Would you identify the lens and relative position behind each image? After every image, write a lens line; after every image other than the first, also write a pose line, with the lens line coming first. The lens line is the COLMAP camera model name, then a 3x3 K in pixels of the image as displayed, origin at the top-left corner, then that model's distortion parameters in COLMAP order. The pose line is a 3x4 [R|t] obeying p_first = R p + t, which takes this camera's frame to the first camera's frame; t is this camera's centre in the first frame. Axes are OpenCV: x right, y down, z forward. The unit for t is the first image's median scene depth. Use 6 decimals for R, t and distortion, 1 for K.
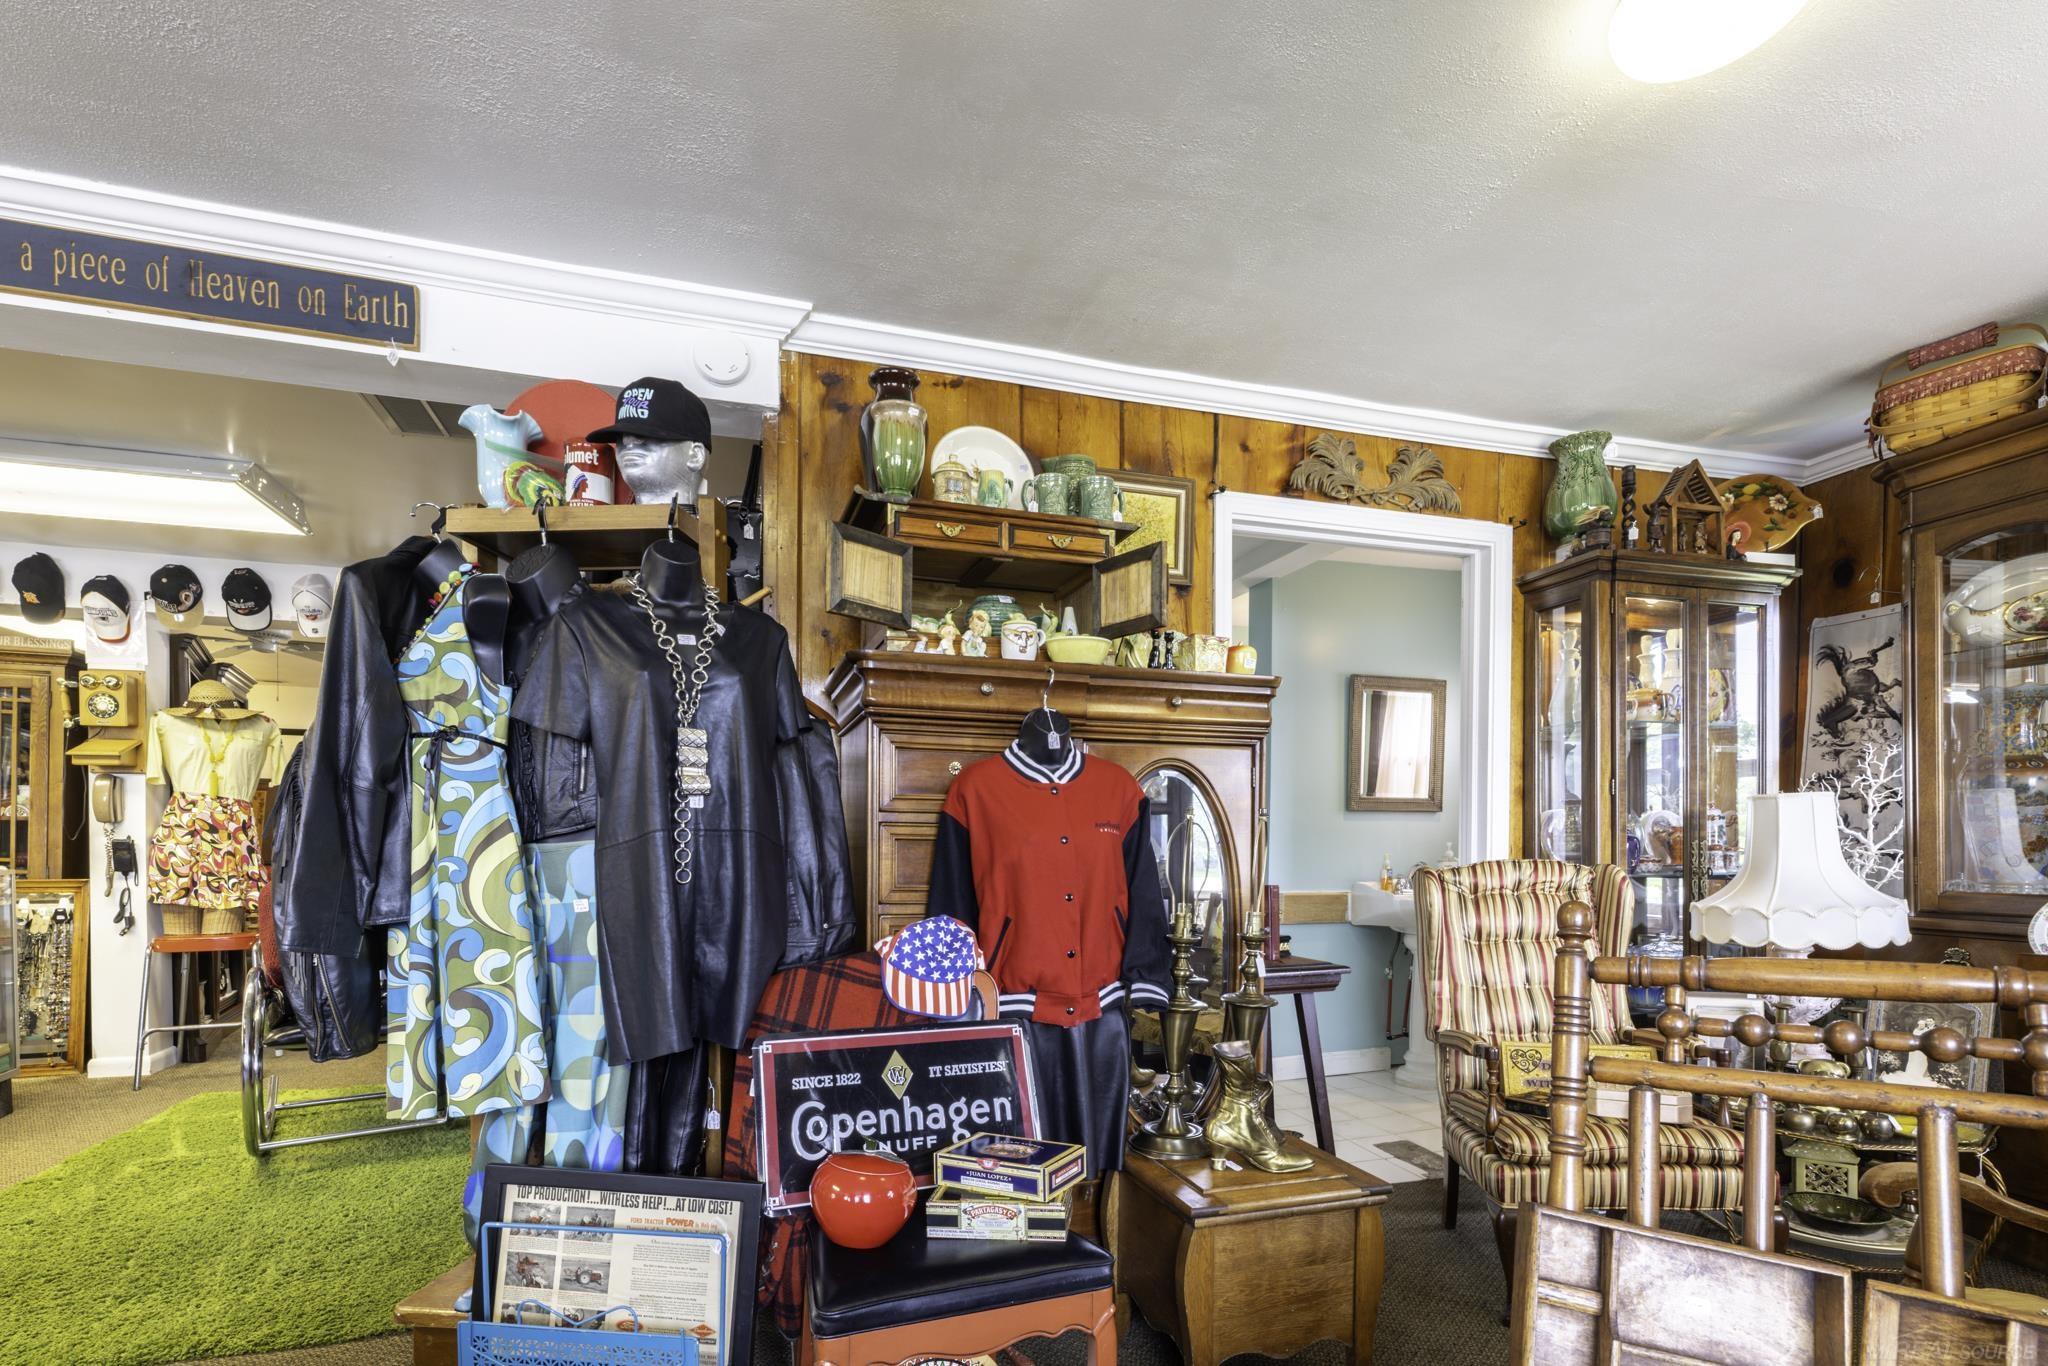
lens RADIAL K [[941.9, 0, 992.2], [0, 941.9, 879.7], [0, 0, 1]] dist [0.000973, 0.000133]
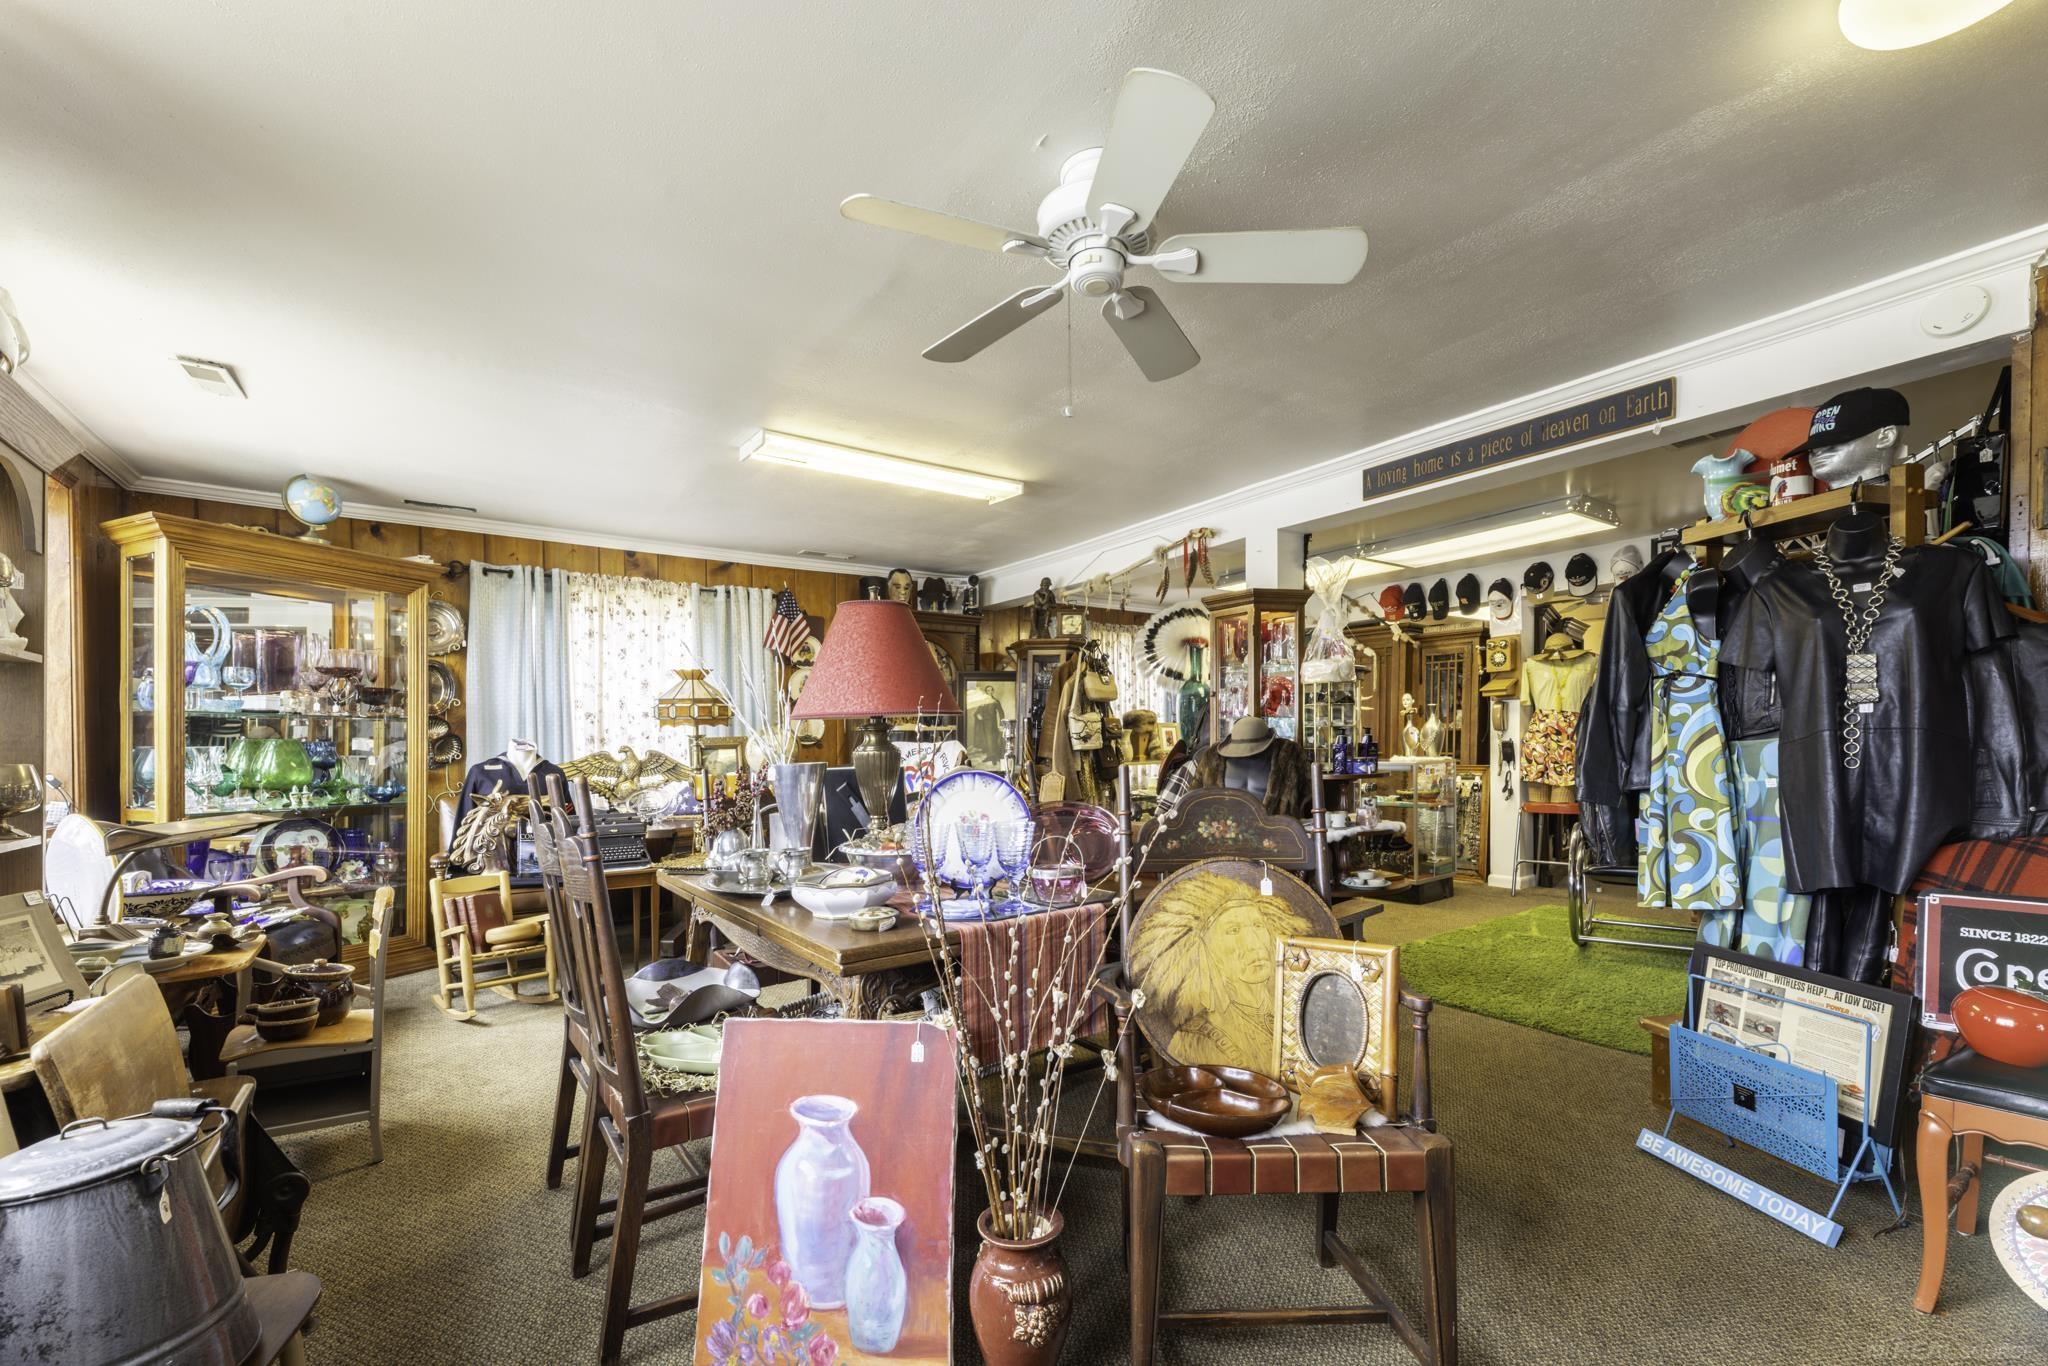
lens RADIAL K [[856.9, 0, 1024.1], [0, 856.9, 752.5], [0, 0, 1]] dist [0.001169, 0.000151]
pose [[0.307040, -0.004175, -0.951687, 0.474023], [-0.017145, 0.999804, -0.009917, 0.013568], [0.951542, 0.019362, 0.306908, -0.511052]]
